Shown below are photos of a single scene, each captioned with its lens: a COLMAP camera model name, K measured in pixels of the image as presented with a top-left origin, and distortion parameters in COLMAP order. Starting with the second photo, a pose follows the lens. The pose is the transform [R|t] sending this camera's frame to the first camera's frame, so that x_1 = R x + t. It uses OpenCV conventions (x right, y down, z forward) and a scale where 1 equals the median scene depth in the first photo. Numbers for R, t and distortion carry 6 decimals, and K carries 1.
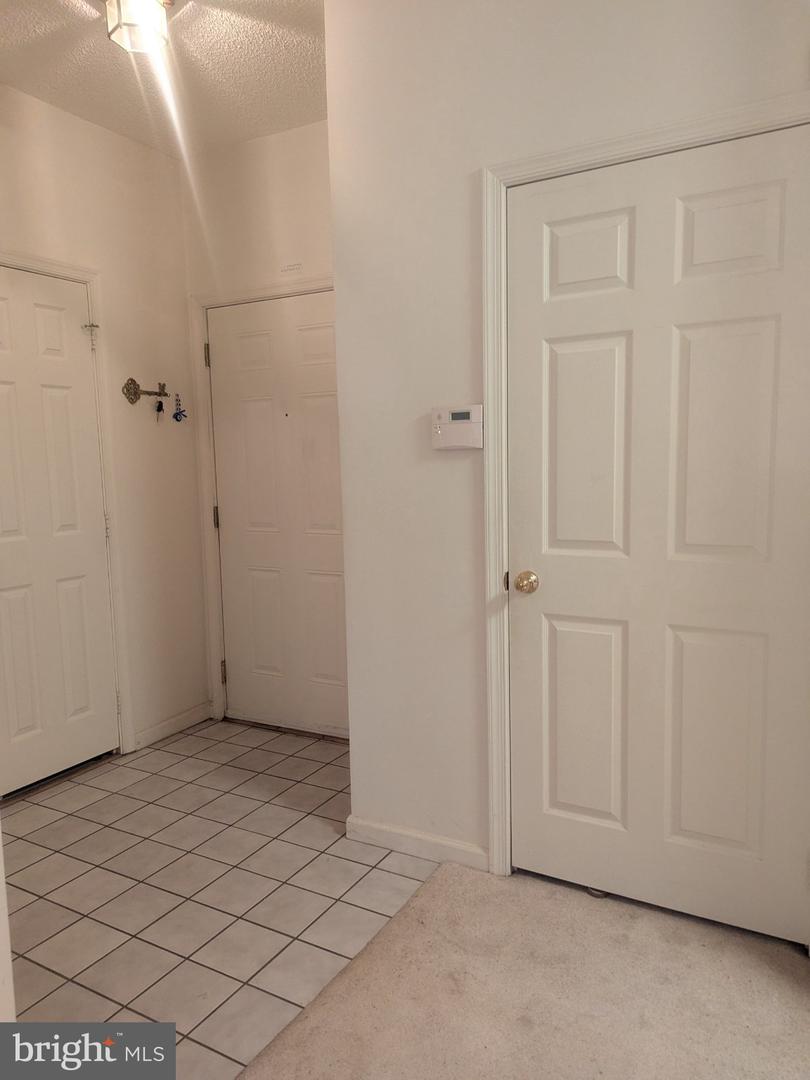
lens RADIAL K [[759.1, 0, 404.0], [0, 759.1, 546.9], [0, 0, 1]] dist [0.047534, -0.041873]
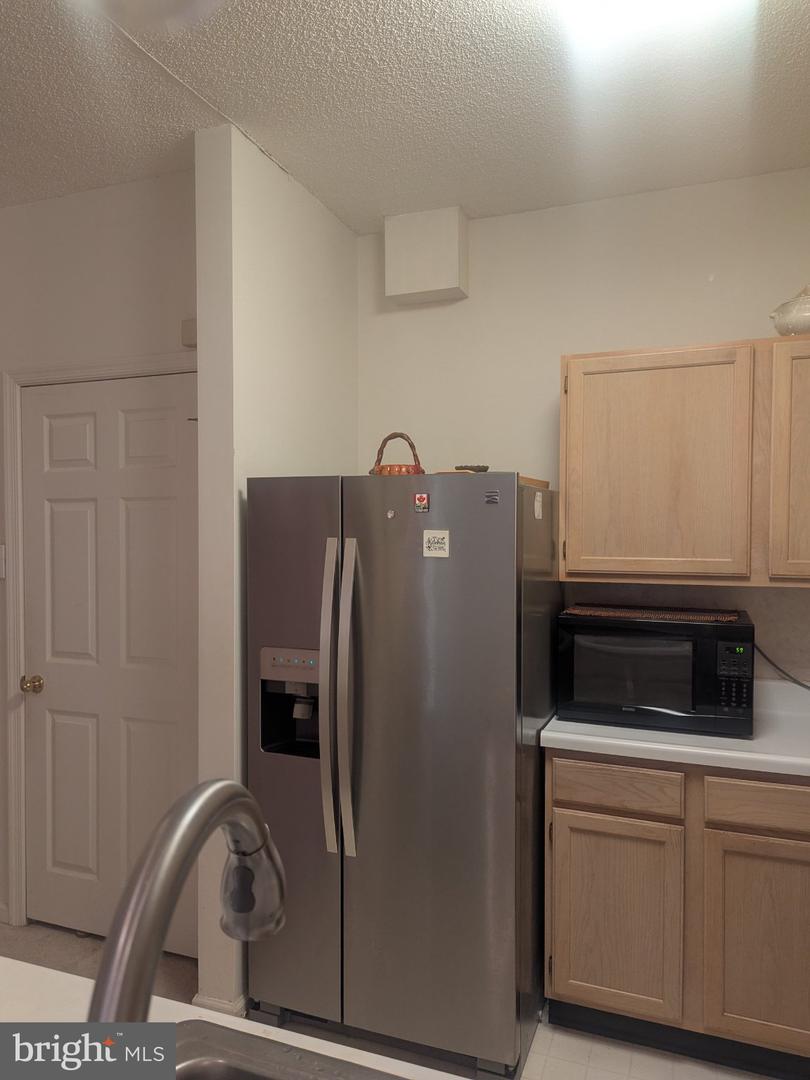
lens RADIAL K [[759.1, 0, 395.6], [0, 759.1, 543.5], [0, 0, 1]] dist [0.047534, -0.041873]
pose [[0.989101, 0.015172, 0.146458, 0.577384], [-0.001554, 0.995697, -0.092651, -0.071596], [-0.147234, 0.091414, 0.984868, -0.382748]]
